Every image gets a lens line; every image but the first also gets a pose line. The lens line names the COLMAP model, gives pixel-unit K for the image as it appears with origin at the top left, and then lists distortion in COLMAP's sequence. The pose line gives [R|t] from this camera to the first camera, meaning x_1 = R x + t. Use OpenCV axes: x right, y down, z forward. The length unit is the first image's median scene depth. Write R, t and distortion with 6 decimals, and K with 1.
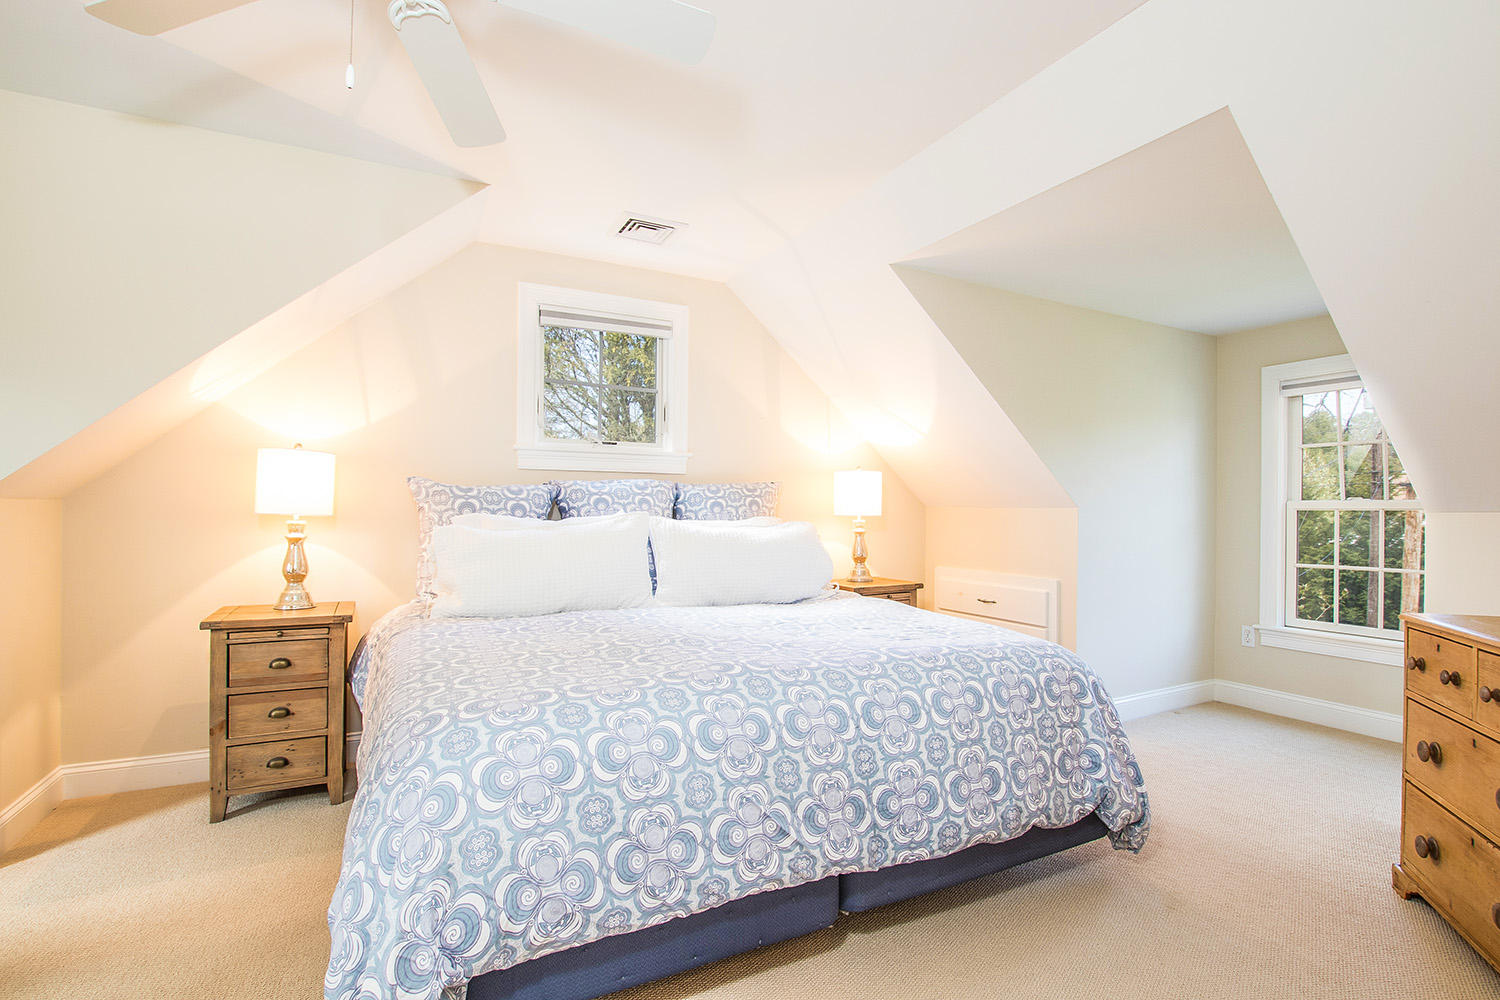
lens RADIAL K [[700.0, 0, 756.8], [0, 700.0, 499.2], [0, 0, 1]] dist [-0.032782, 0.005748]
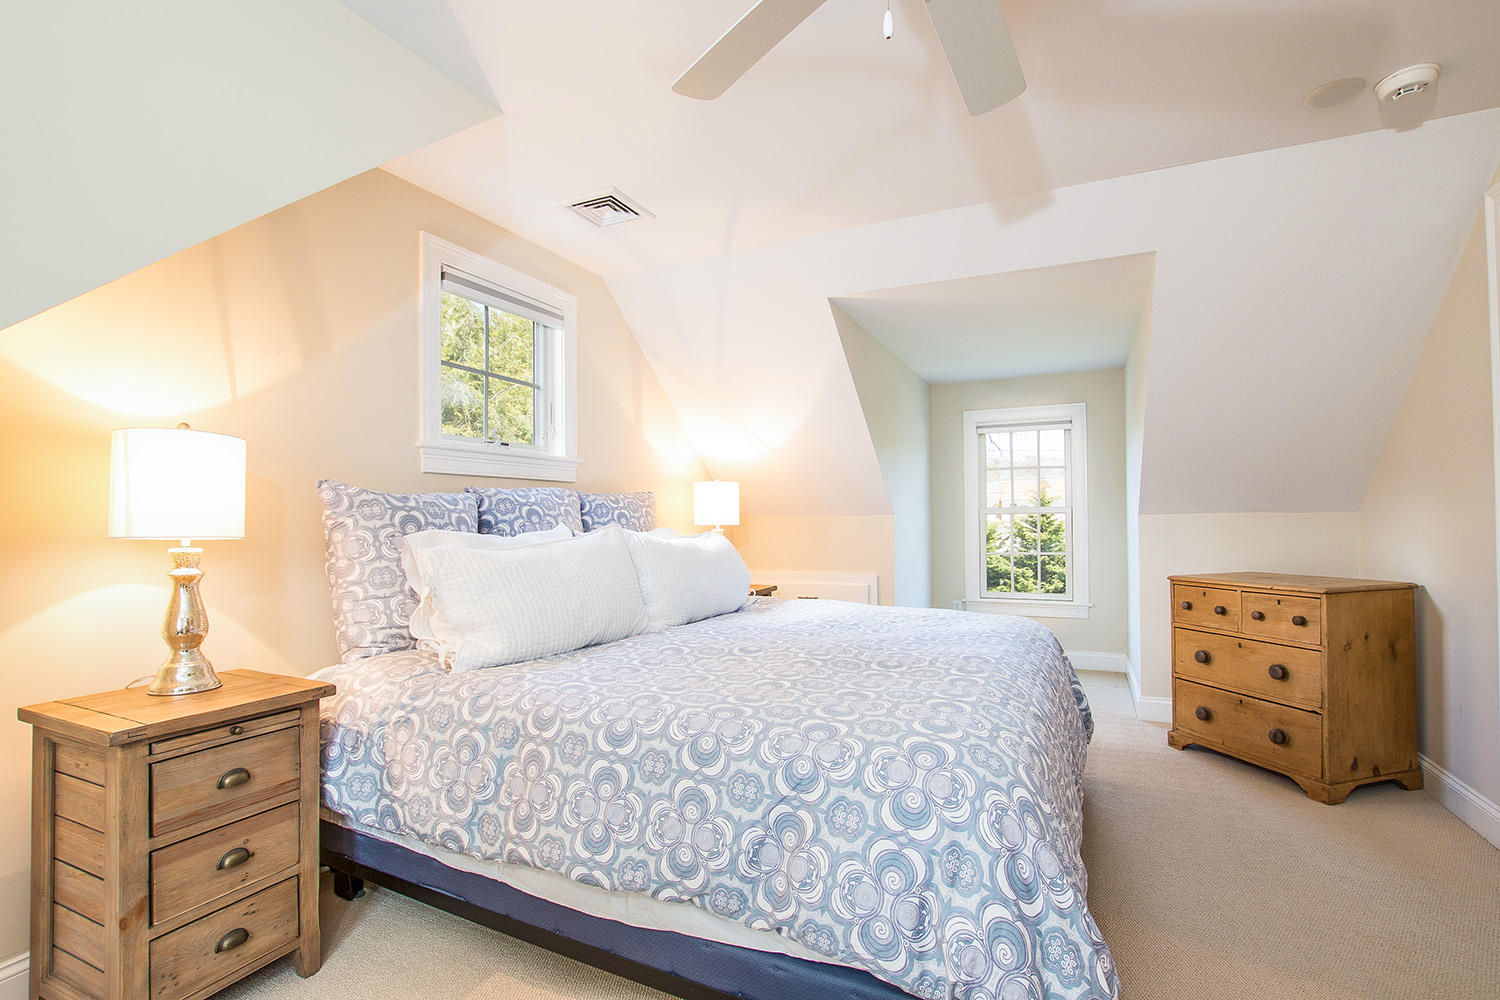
lens RADIAL K [[700.0, 0, 753.2], [0, 700.0, 499.0], [0, 0, 1]] dist [-0.032782, 0.005748]
pose [[0.799306, 0.002611, 0.600919, -0.653399], [0.006651, 0.999891, -0.013192, -0.001387], [-0.600887, 0.014542, 0.799201, 0.211989]]
